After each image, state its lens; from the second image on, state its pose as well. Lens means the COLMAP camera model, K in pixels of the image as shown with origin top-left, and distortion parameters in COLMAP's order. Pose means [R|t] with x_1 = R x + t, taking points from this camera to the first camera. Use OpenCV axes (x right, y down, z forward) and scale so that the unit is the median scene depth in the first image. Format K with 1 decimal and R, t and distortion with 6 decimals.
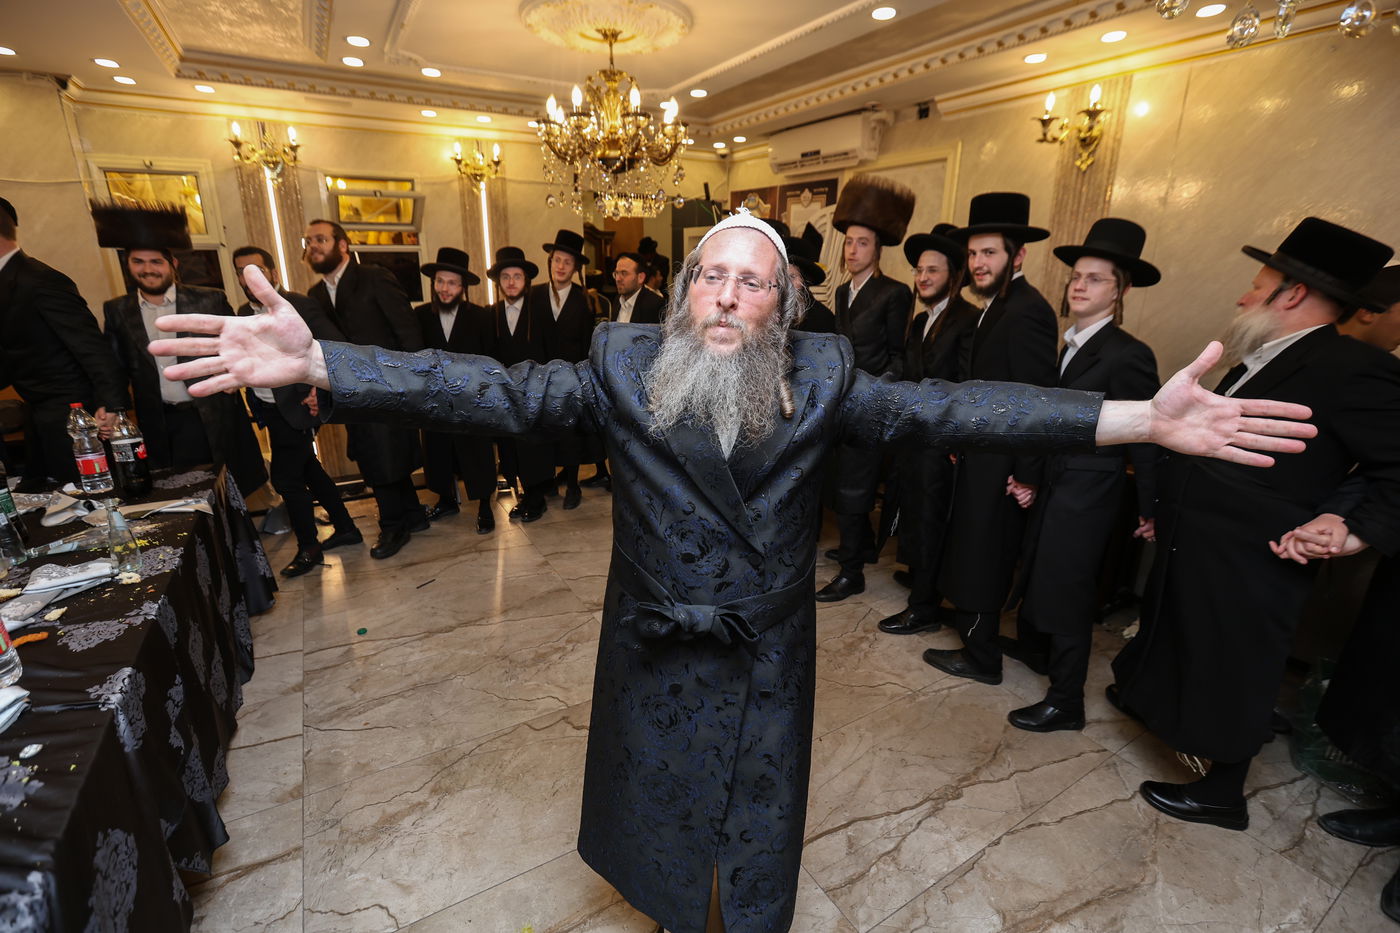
lens RADIAL K [[641.2, 0, 700.0], [0, 641.2, 466.5], [0, 0, 1]] dist [-0.035781, 0.010232]
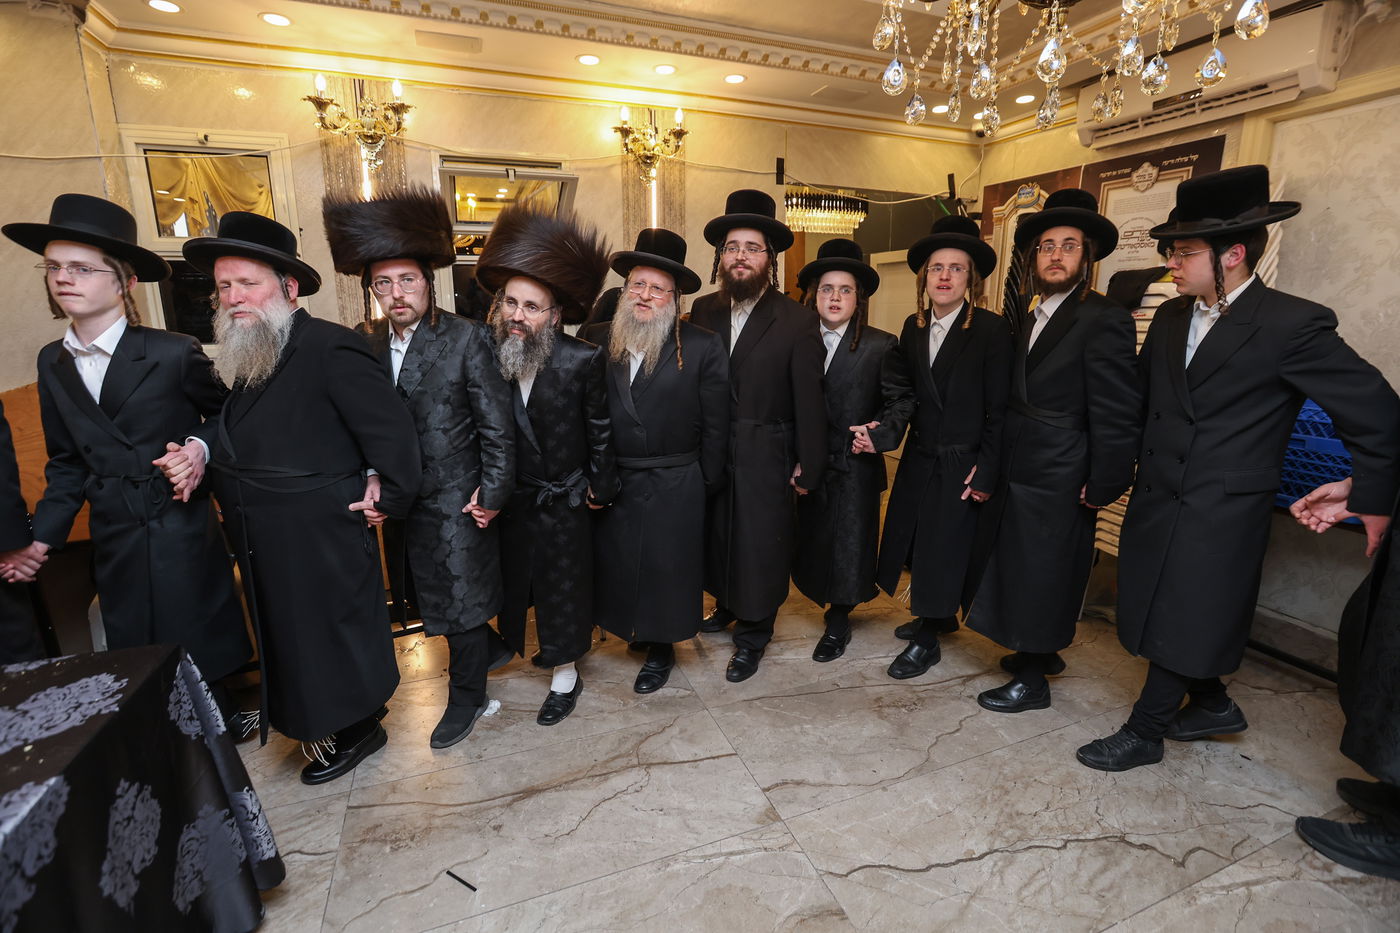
lens RADIAL K [[641.2, 0, 700.0], [0, 641.2, 466.5], [0, 0, 1]] dist [-0.035781, 0.010232]
pose [[0.985916, 0.026954, -0.165056, -0.200479], [-0.039287, 0.996637, -0.071917, -0.086179], [0.162562, 0.077388, 0.983659, 0.410873]]
